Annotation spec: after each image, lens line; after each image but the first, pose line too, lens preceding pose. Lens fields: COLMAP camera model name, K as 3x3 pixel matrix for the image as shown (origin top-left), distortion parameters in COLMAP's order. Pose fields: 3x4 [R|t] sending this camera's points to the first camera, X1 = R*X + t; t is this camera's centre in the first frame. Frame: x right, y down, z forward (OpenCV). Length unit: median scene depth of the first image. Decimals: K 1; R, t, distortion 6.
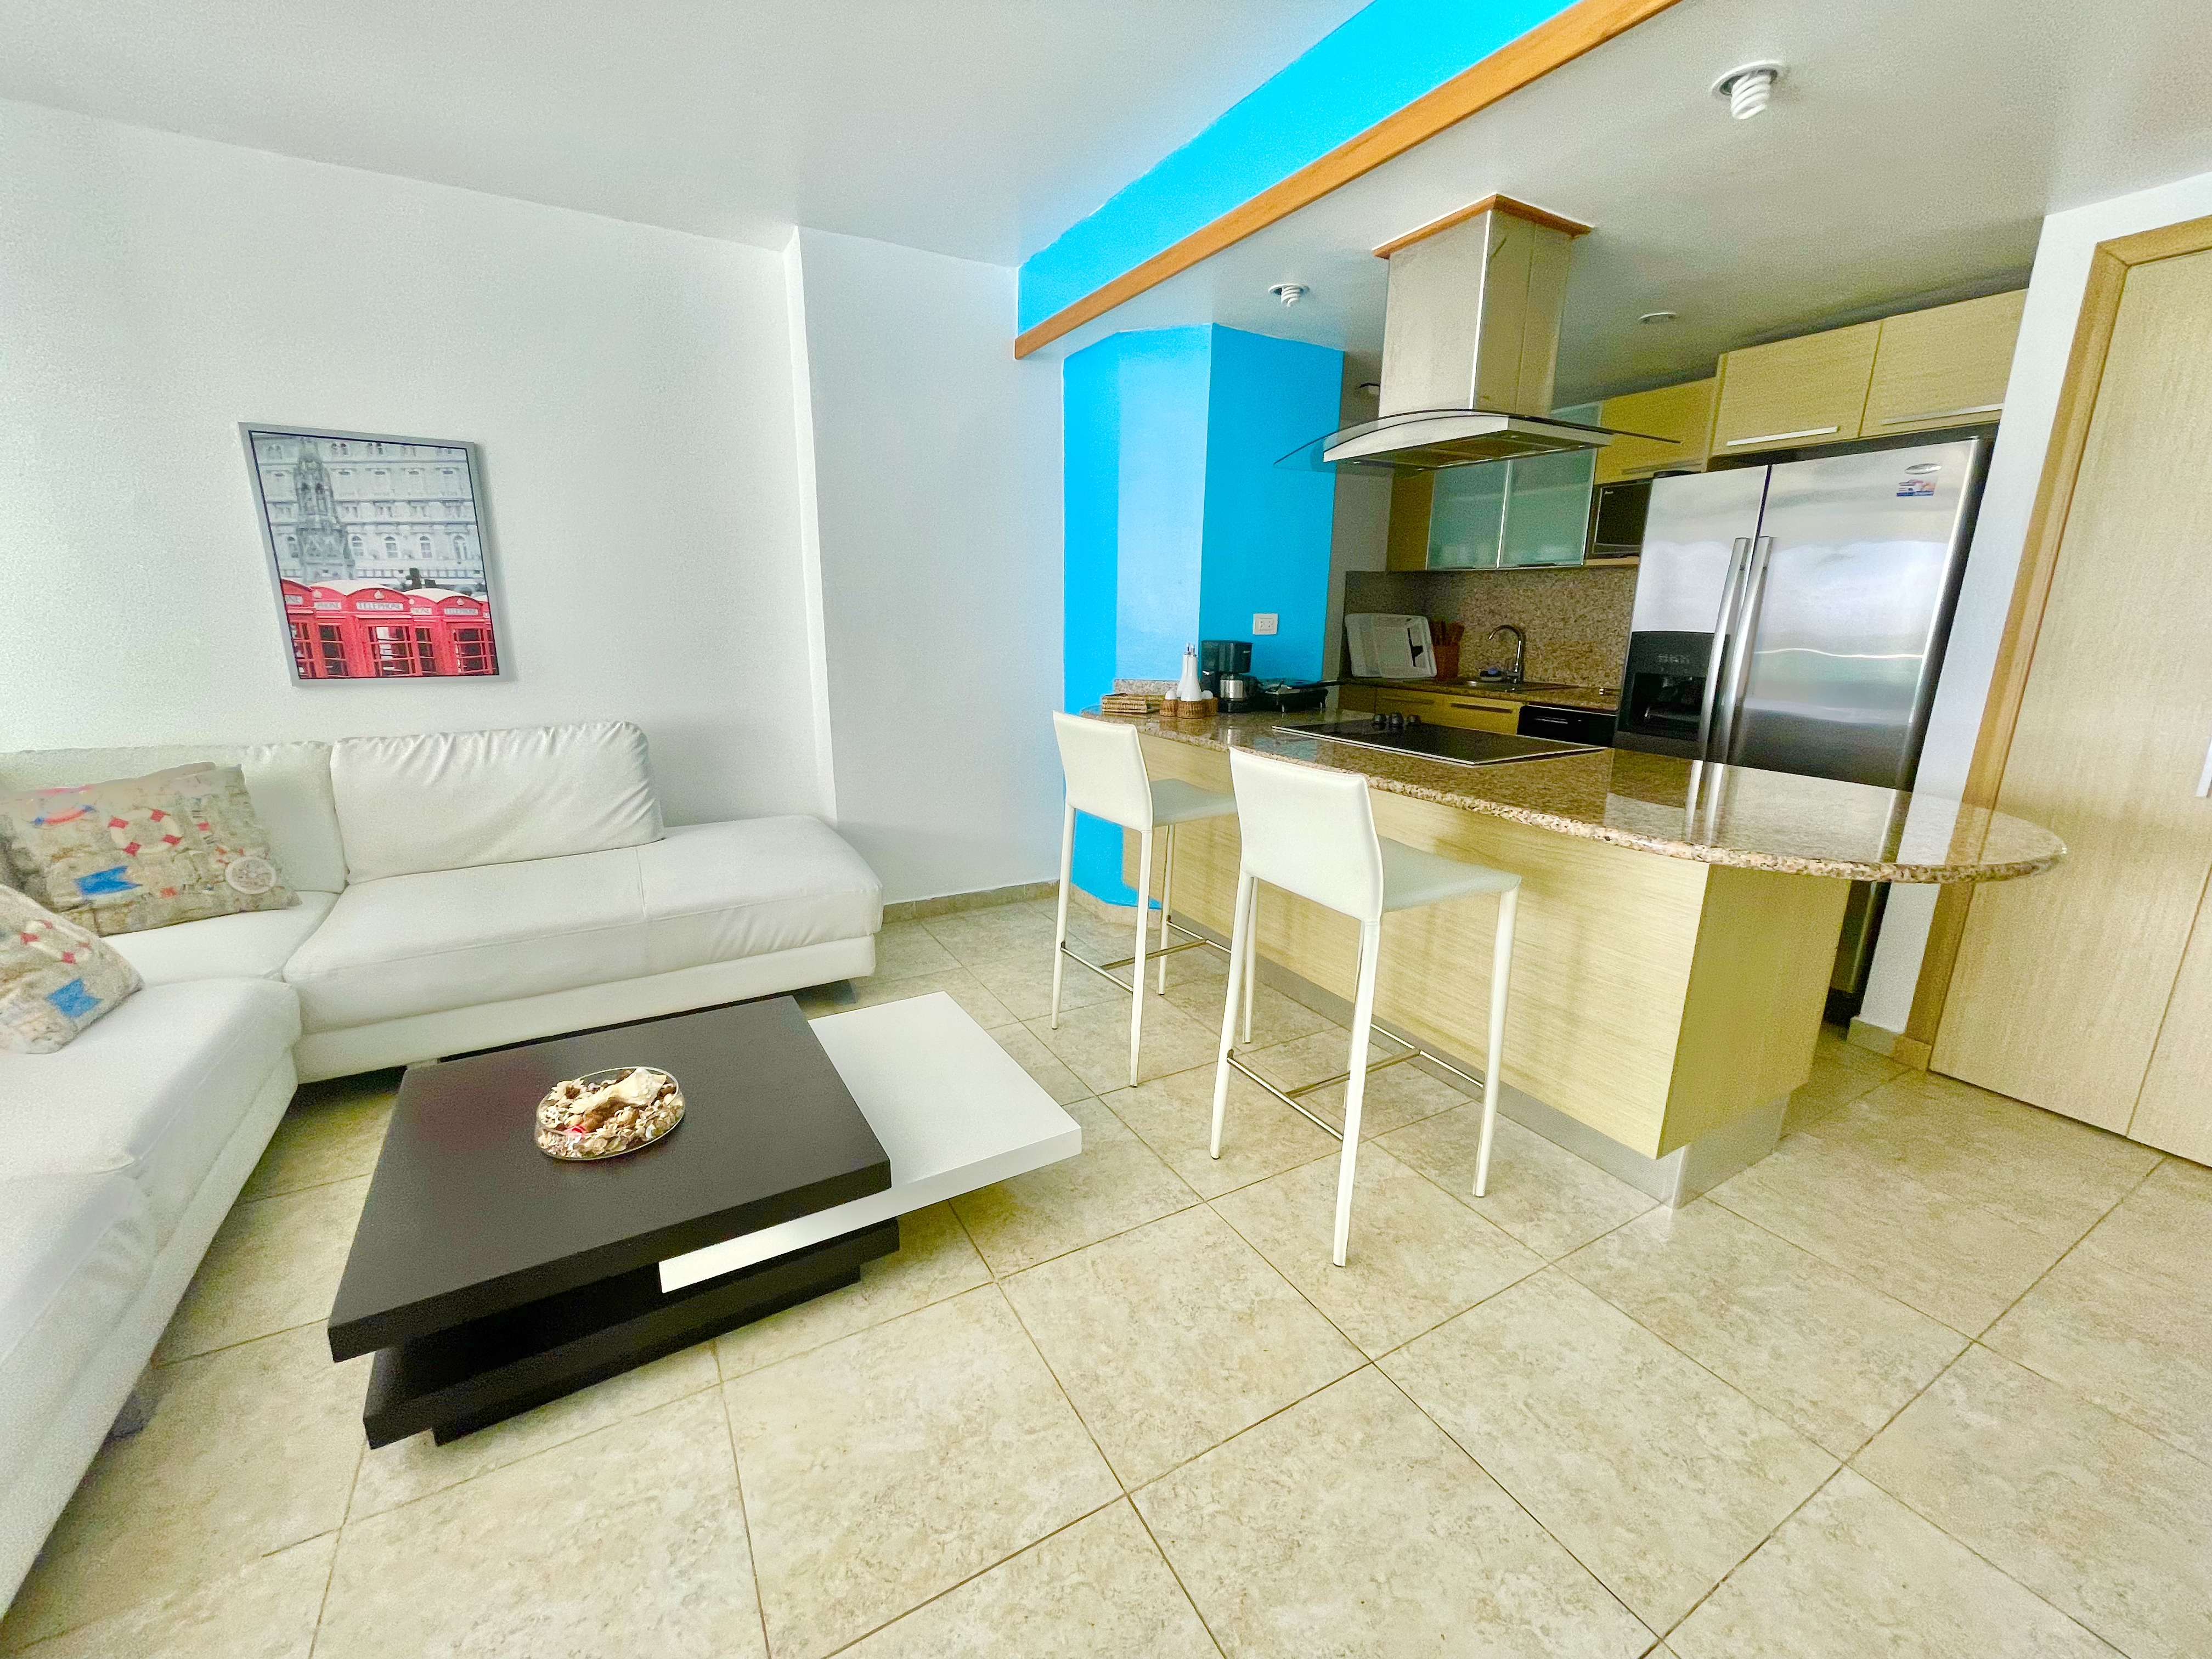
lens RADIAL K [[897.6, 0, 1113.8], [0, 897.6, 826.3], [0, 0, 1]] dist [-0.002725, 0.000973]
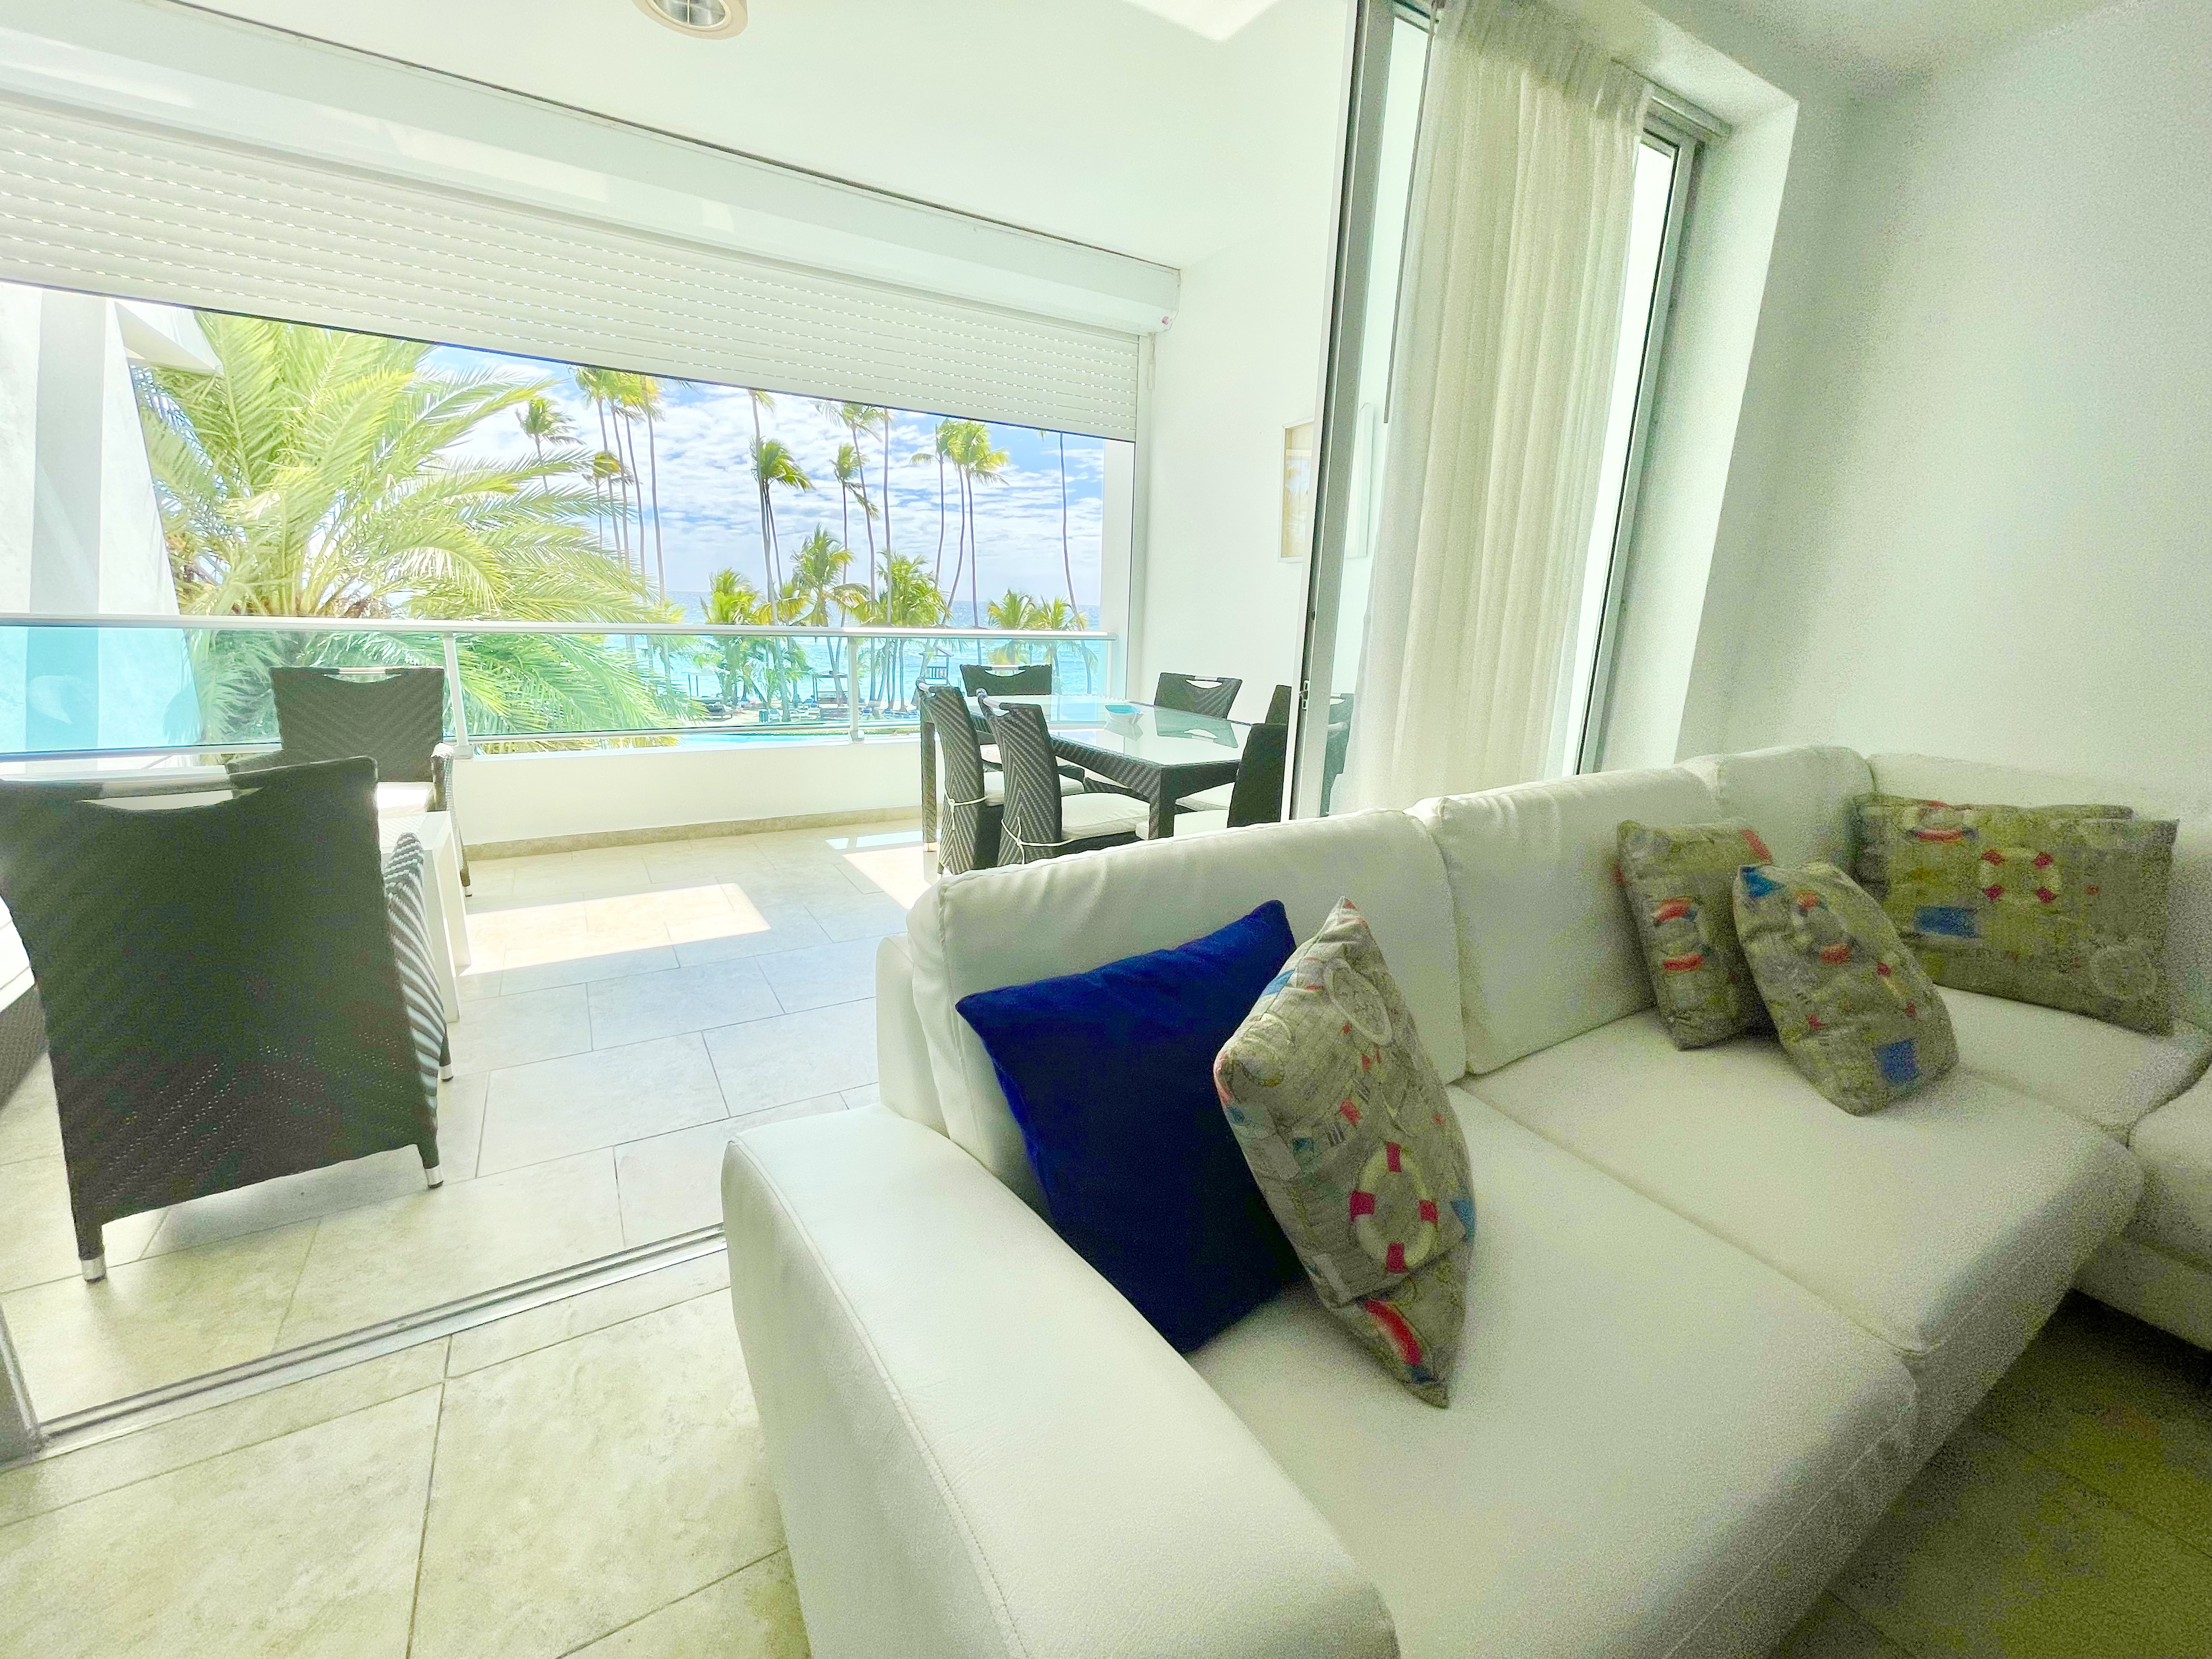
lens RADIAL K [[897.6, 0, 1100.8], [0, 897.6, 831.0], [0, 0, 1]] dist [-0.002725, 0.000973]
pose [[0.019818, 0.236968, -0.971315, -0.273962], [-0.267878, 0.937245, 0.223190, 0.007376], [0.963249, 0.255770, 0.082053, 0.119862]]
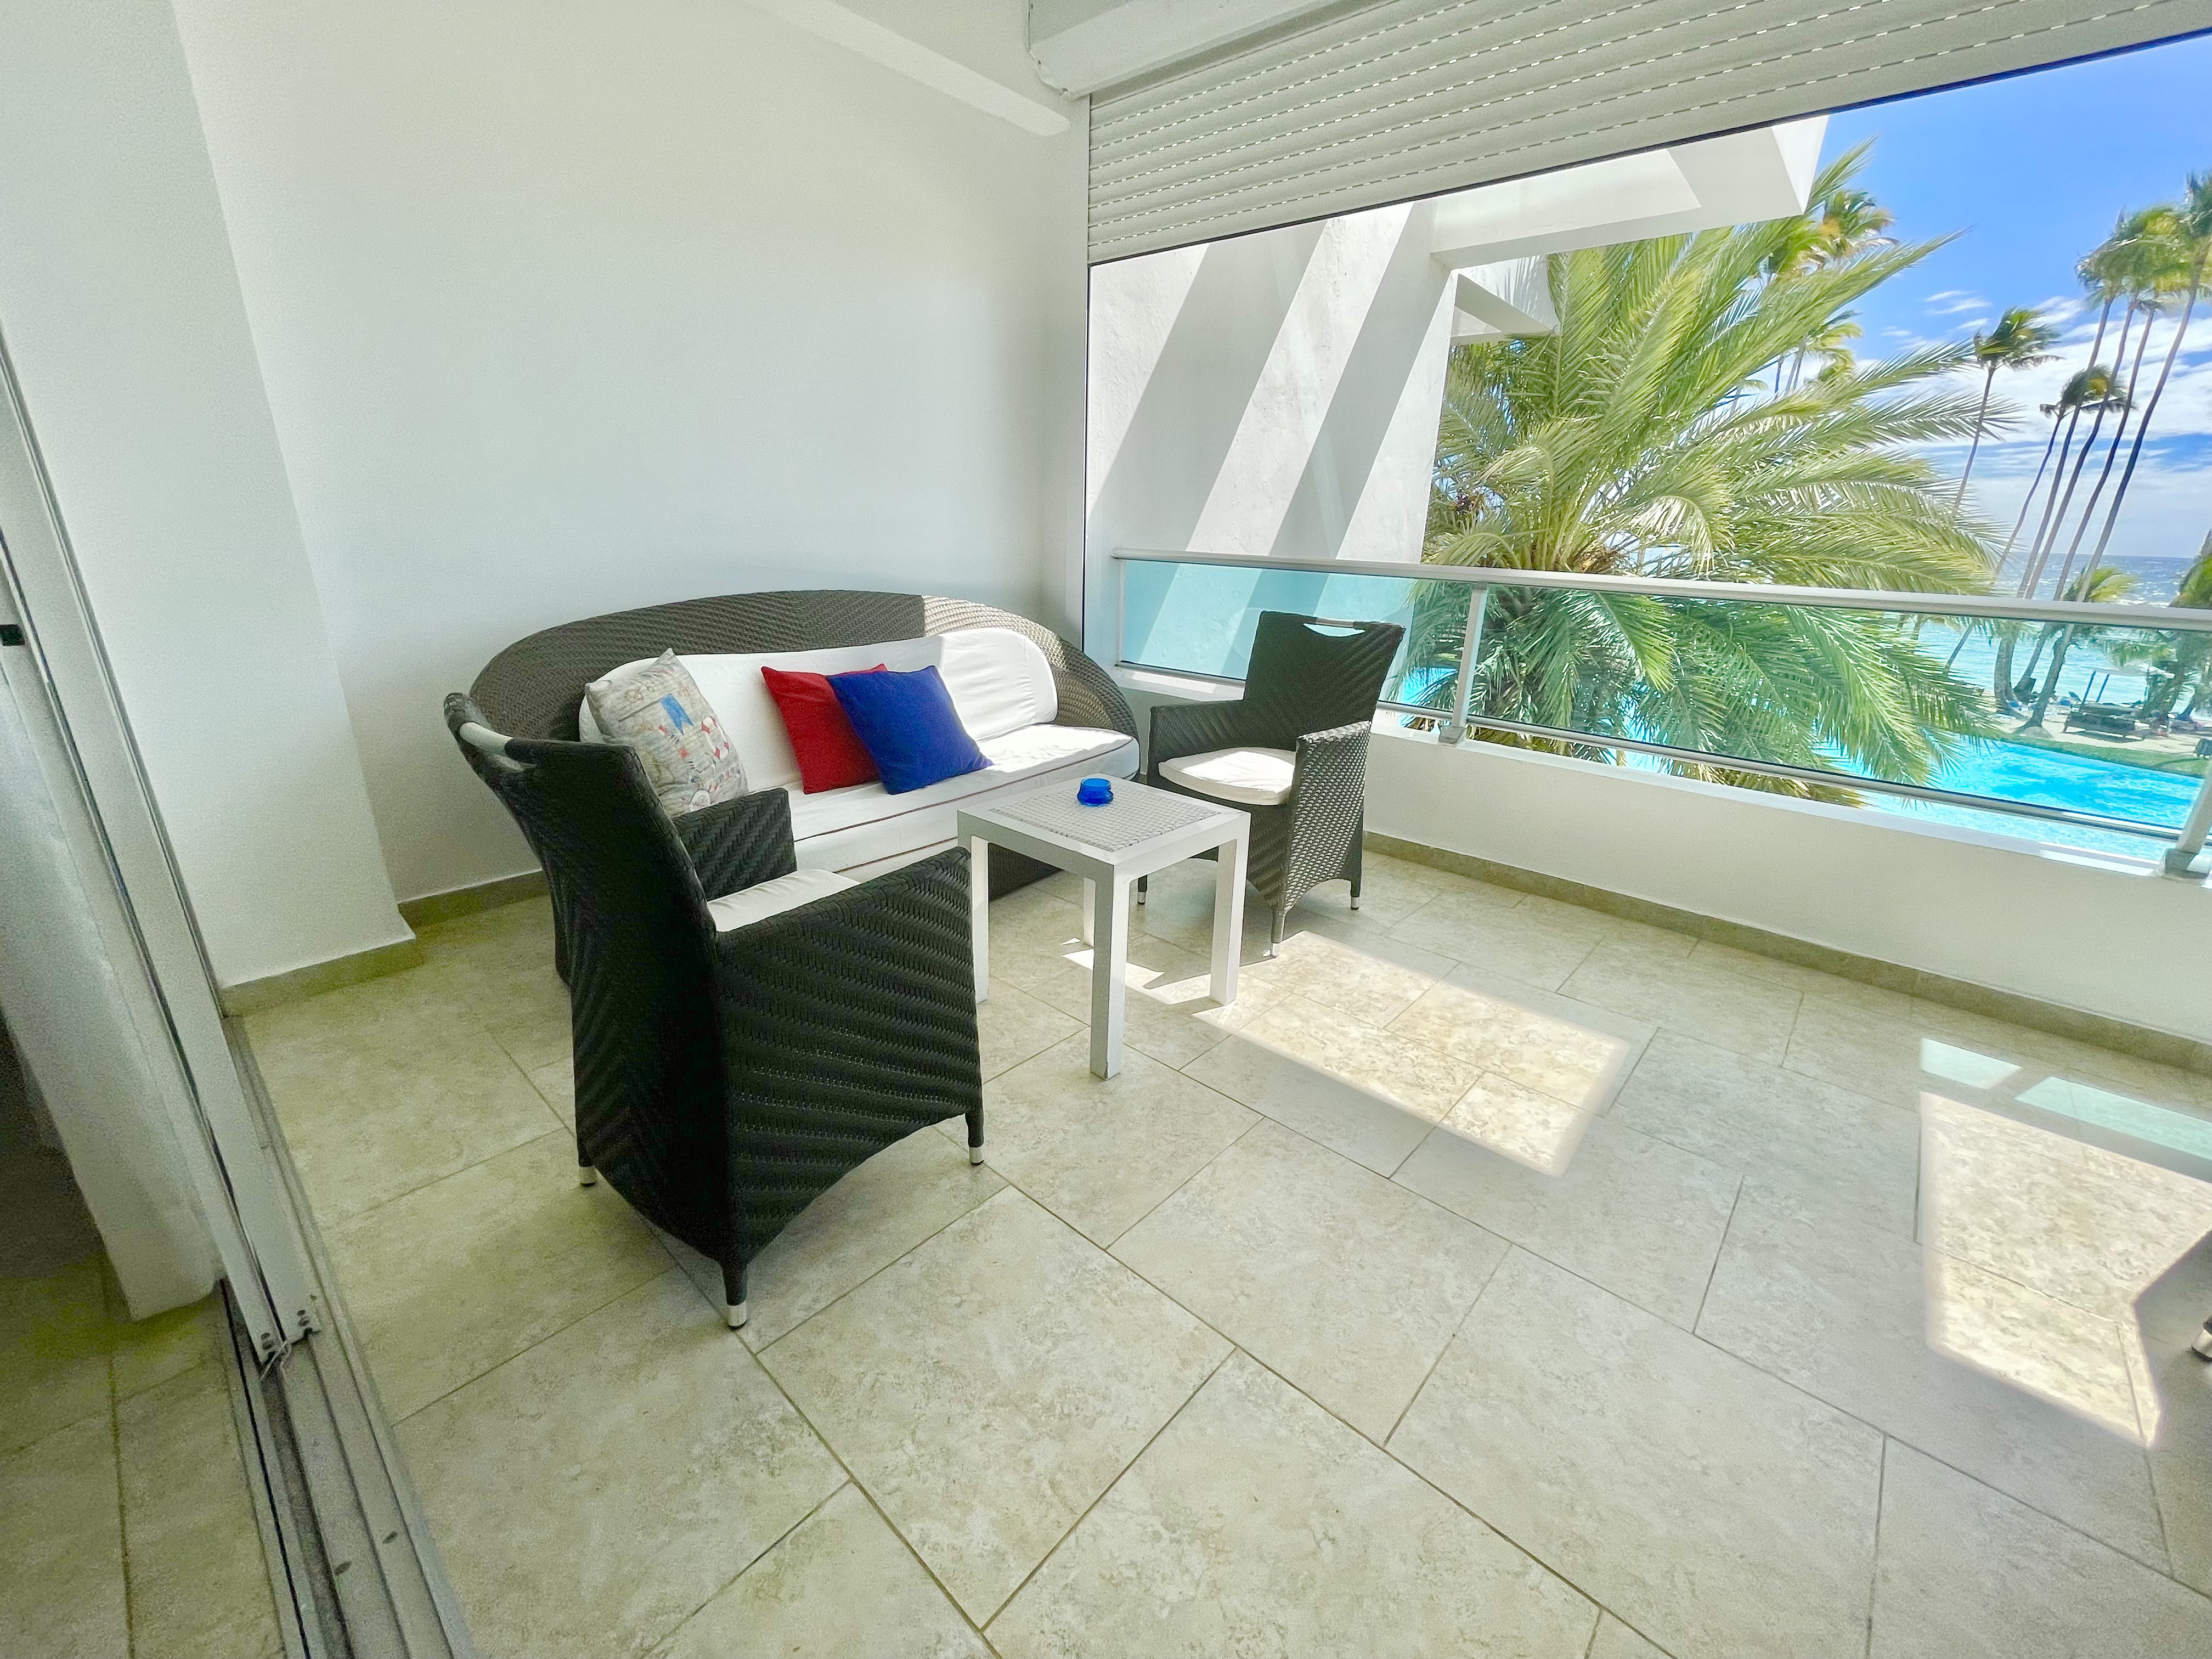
lens RADIAL K [[897.6, 0, 1105.0], [0, 897.6, 828.7], [0, 0, 1]] dist [-0.002725, 0.000973]
pose [[-0.947540, 0.068634, -0.312182, -0.911923], [-0.110752, 0.845675, 0.522080, 0.032848], [0.299837, 0.529267, -0.793709, 0.068855]]
